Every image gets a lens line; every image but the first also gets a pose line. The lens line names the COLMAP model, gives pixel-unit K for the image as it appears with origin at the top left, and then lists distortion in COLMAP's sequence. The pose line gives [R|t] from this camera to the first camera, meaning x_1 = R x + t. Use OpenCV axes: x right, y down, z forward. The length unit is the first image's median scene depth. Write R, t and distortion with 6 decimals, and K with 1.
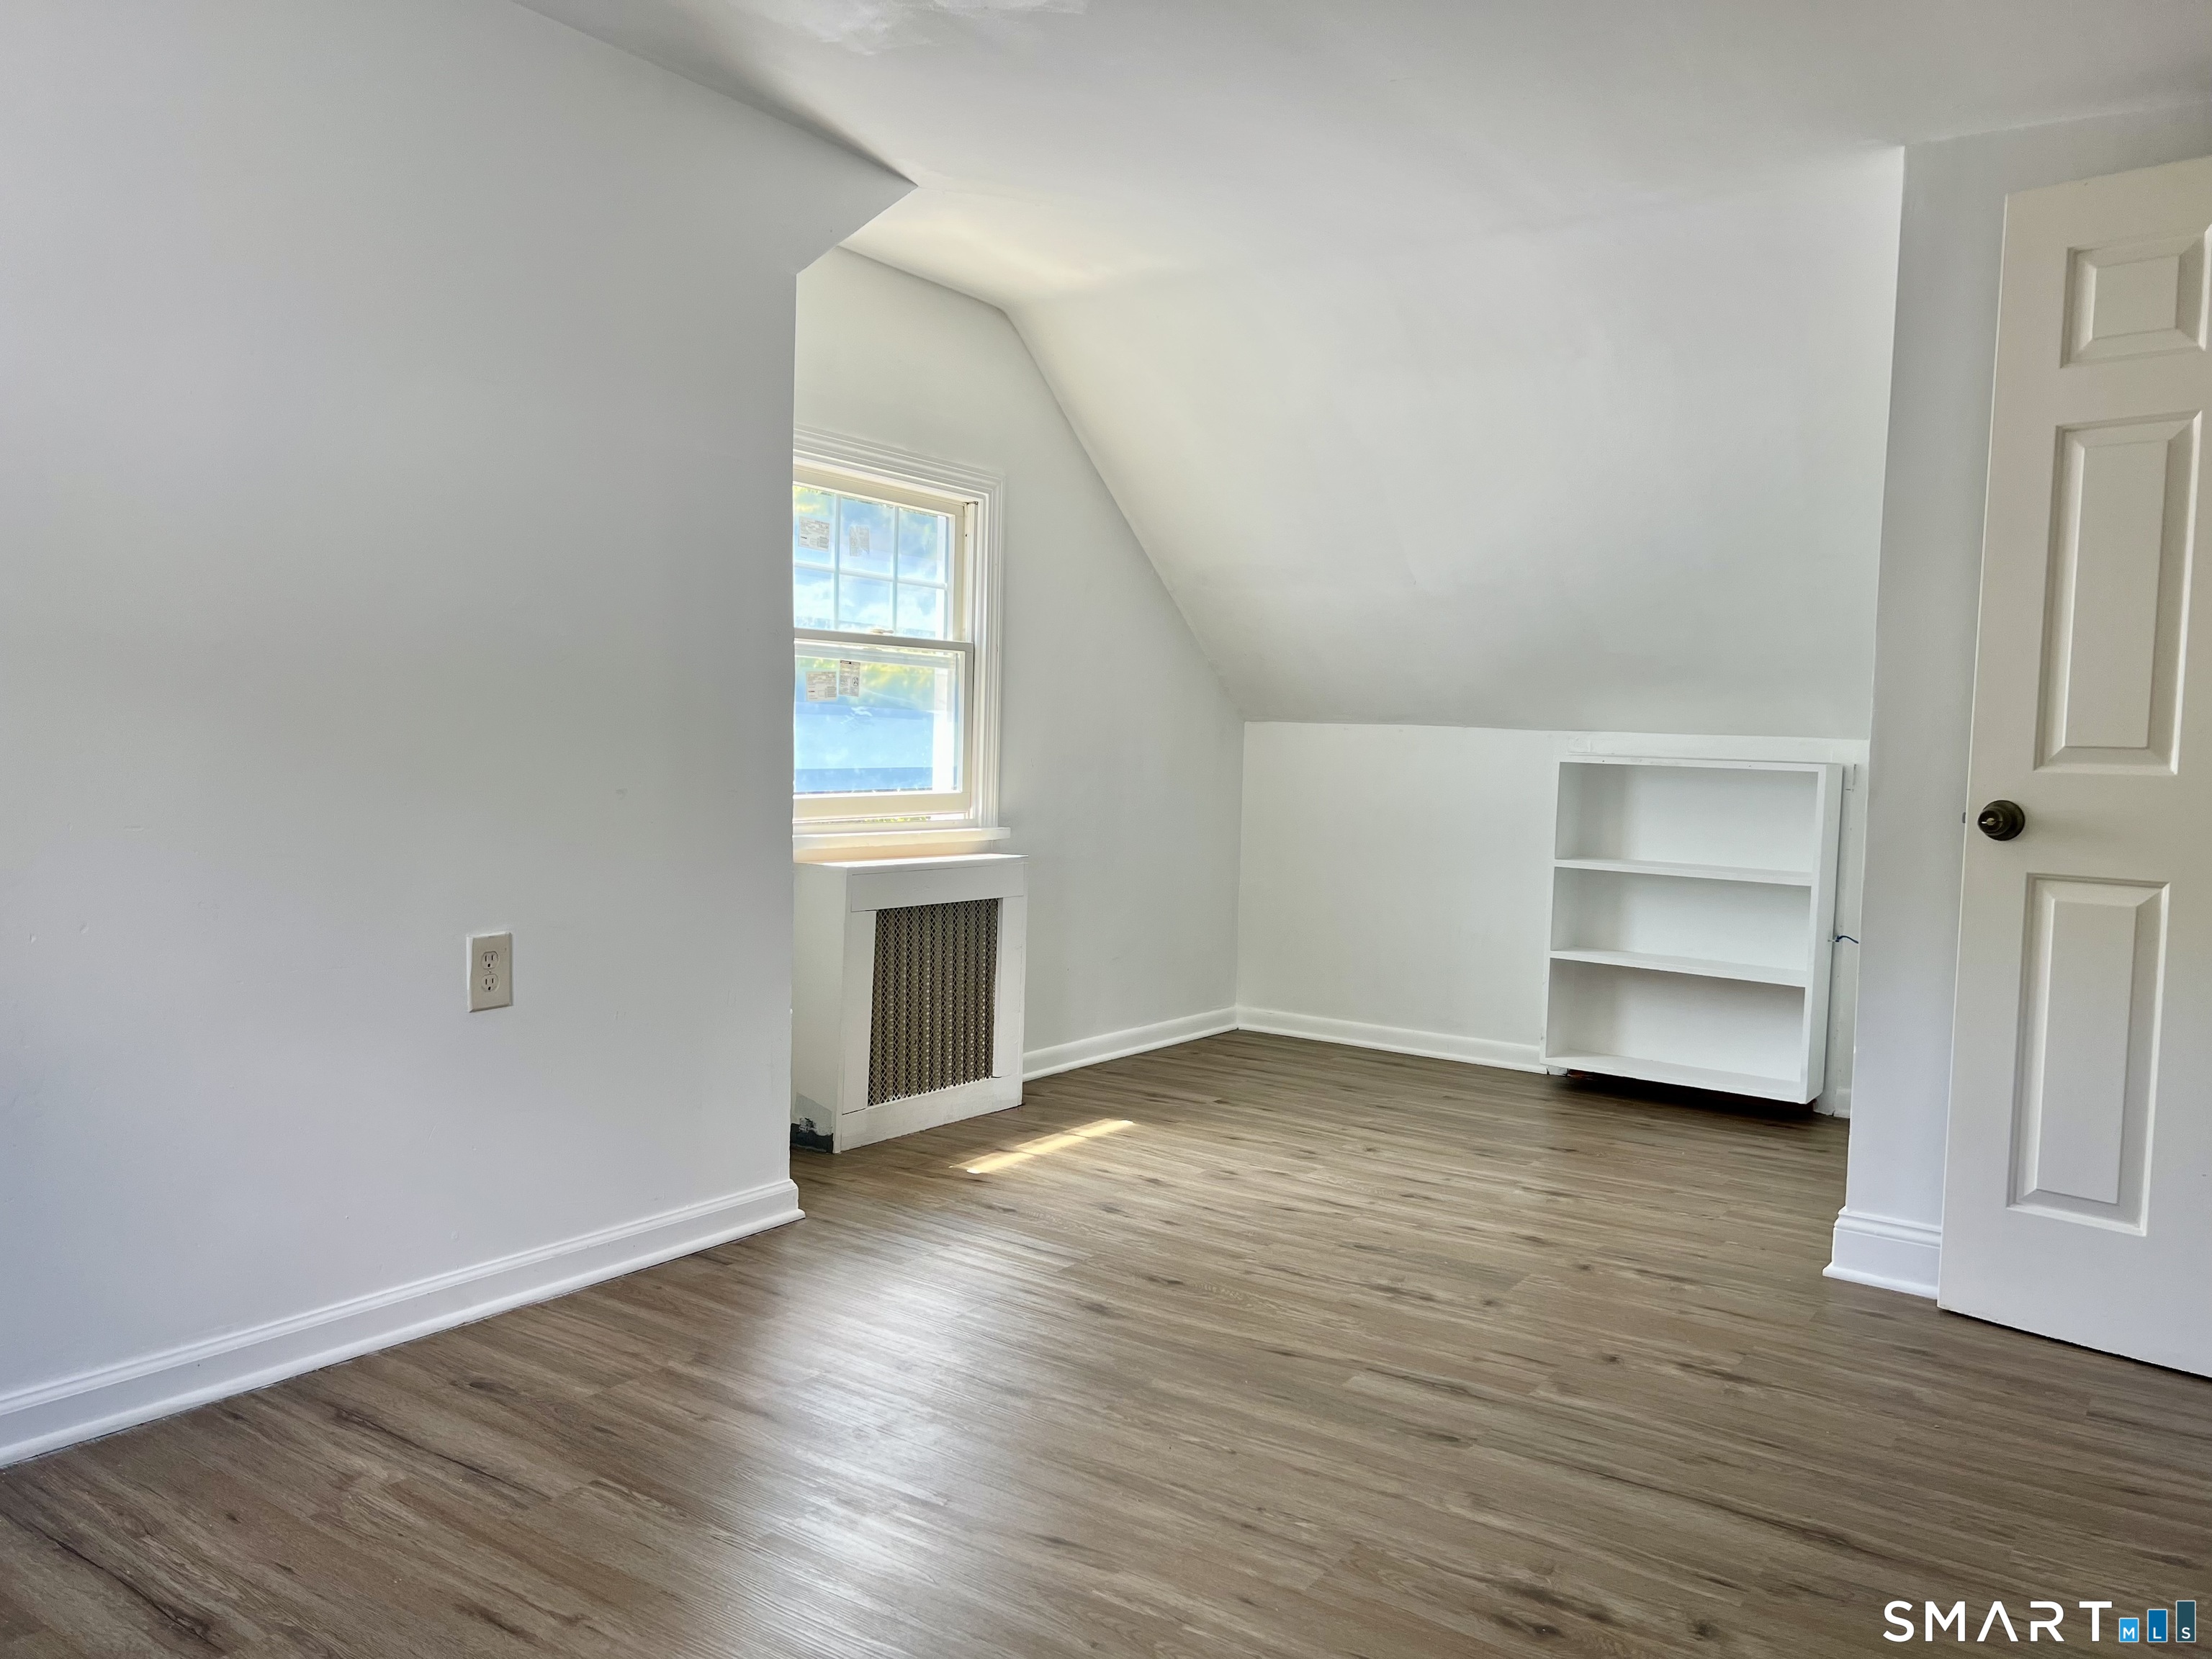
lens RADIAL K [[1670.1, 0, 1096.9], [0, 1670.1, 833.8], [0, 0, 1]] dist [0.035762, -0.043308]
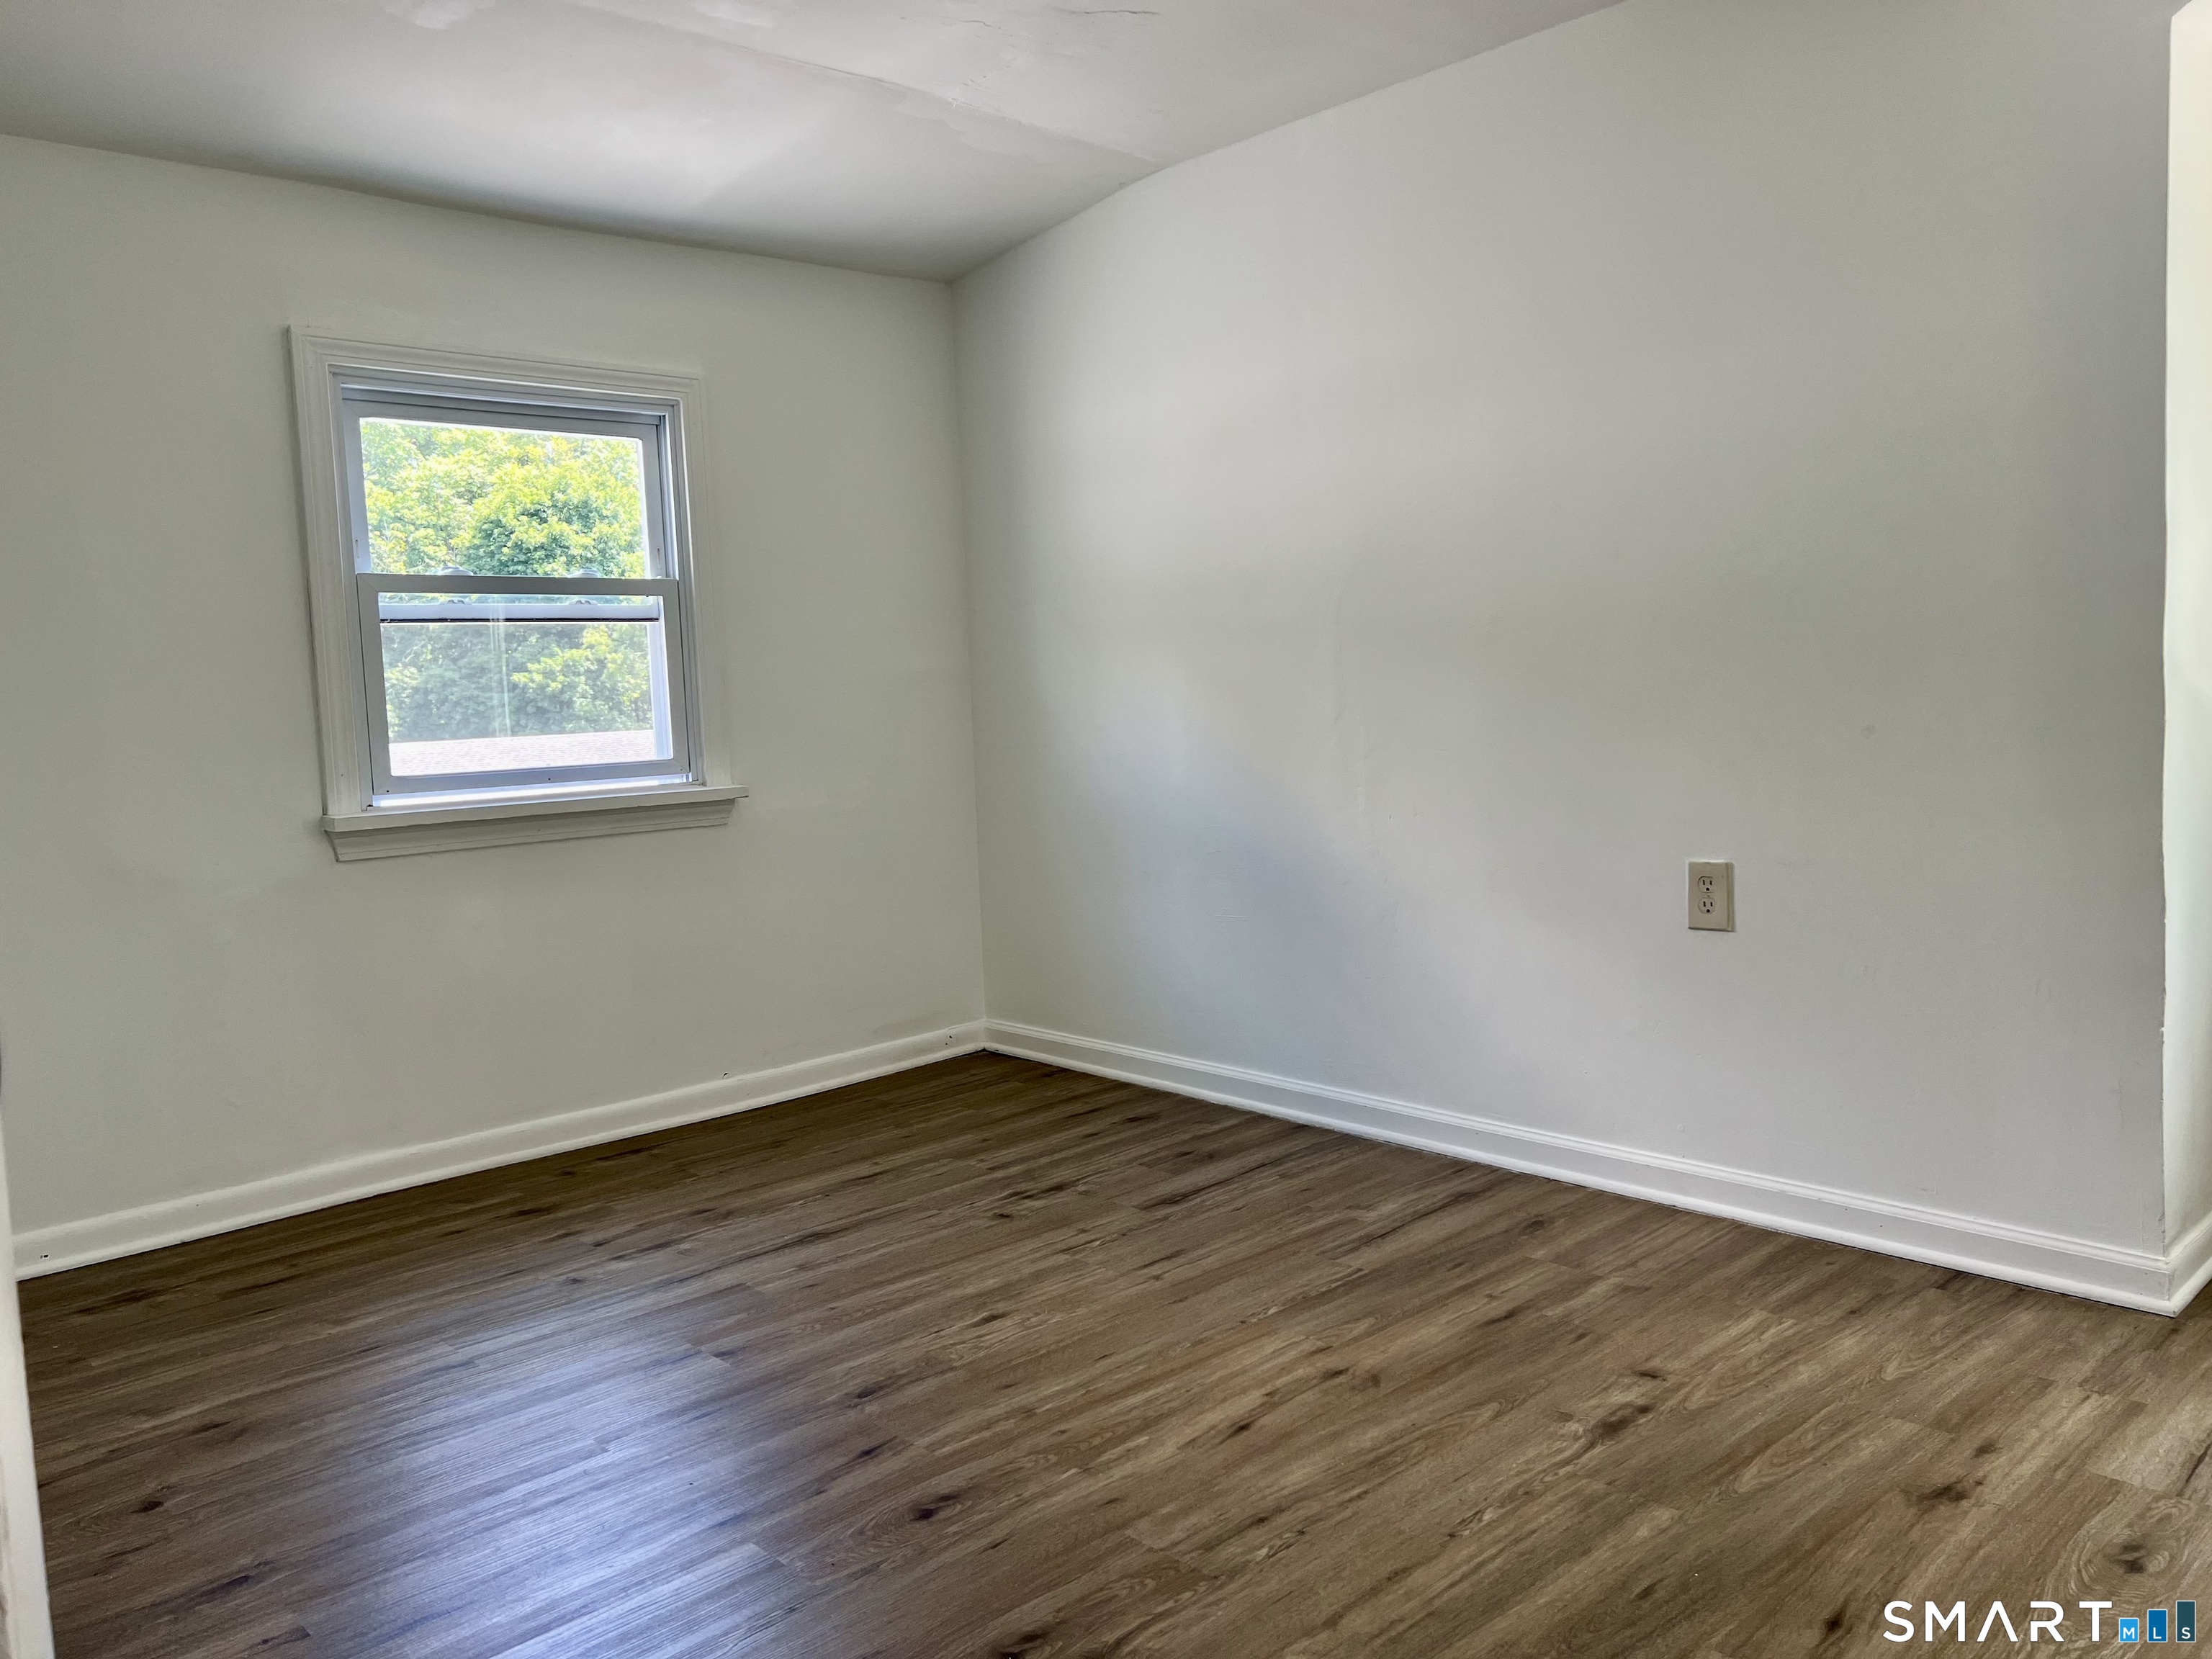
lens RADIAL K [[1670.1, 0, 1097.8], [0, 1670.1, 829.7], [0, 0, 1]] dist [0.035762, -0.043308]
pose [[-0.207350, 0.064246, -0.976155, 0.852175], [-0.034197, 0.996755, 0.072865, -0.027042], [0.977669, 0.048490, -0.204480, 0.934273]]
